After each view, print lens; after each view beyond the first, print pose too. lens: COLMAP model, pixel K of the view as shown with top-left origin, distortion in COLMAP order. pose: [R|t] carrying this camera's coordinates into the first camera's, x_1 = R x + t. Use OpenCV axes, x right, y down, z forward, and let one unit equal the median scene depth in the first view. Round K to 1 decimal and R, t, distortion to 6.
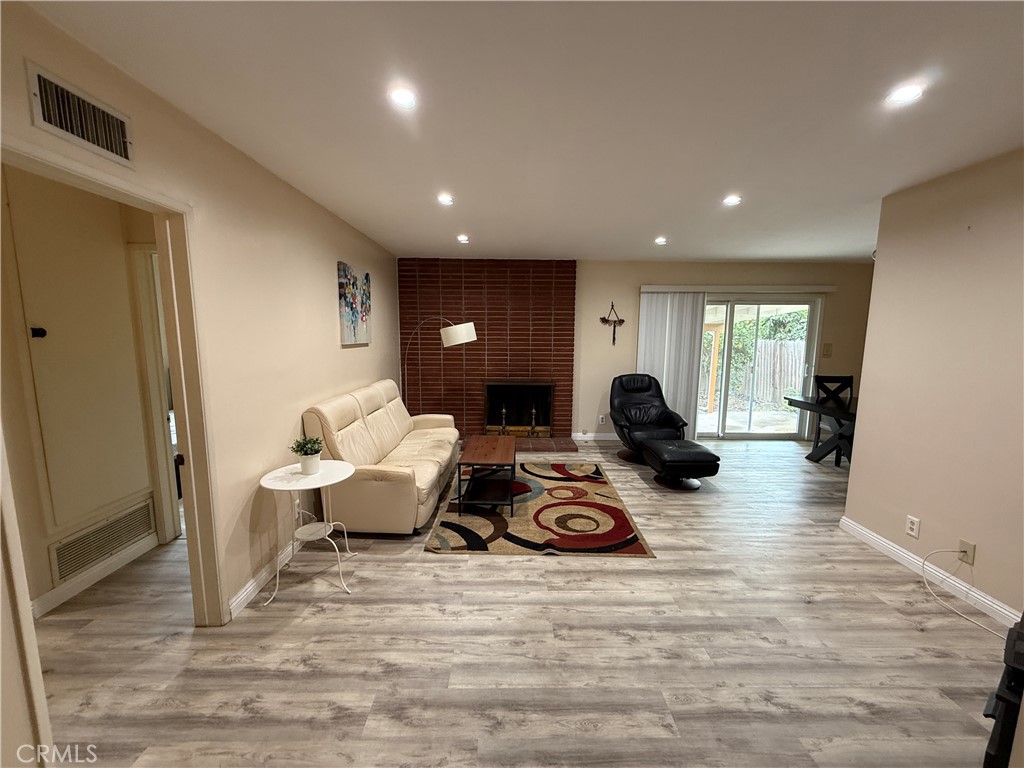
lens RADIAL K [[408.1, 0, 510.7], [0, 408.1, 385.2], [0, 0, 1]] dist [-0.001202, 0.000284]
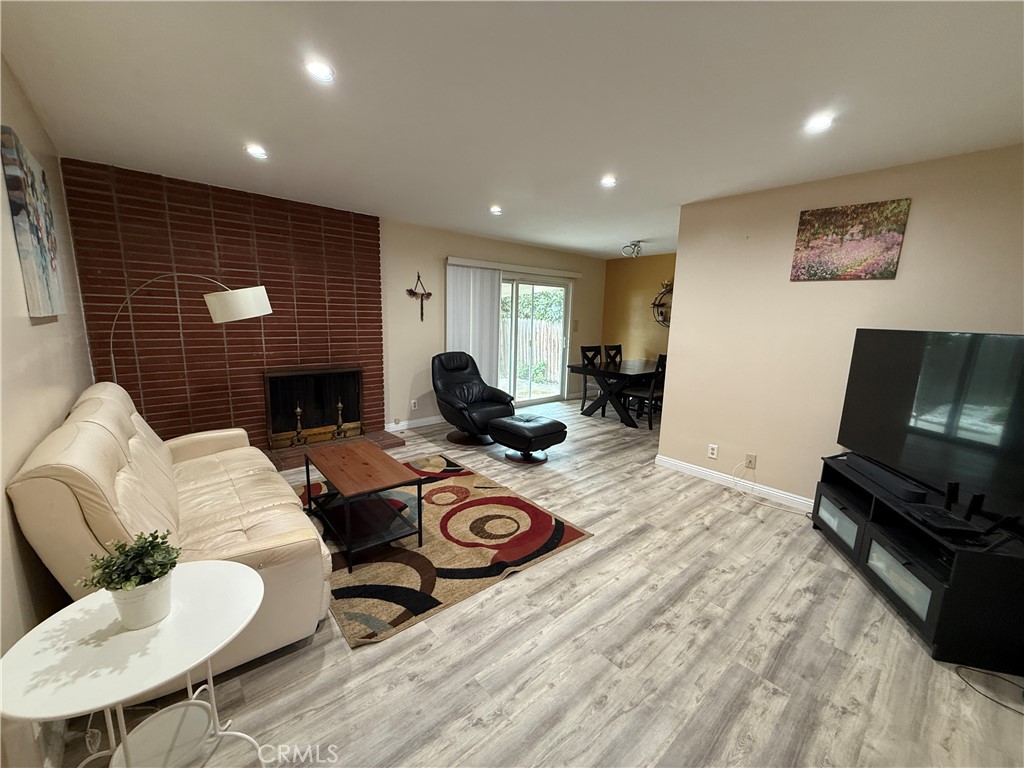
lens RADIAL K [[408.1, 0, 510.7], [0, 408.1, 385.2], [0, 0, 1]] dist [-0.001202, 0.000284]
pose [[0.754461, -0.099073, 0.648824, -0.266549], [0.063228, 0.994915, 0.078397, -0.020853], [-0.653292, -0.018123, 0.756889, 0.253090]]
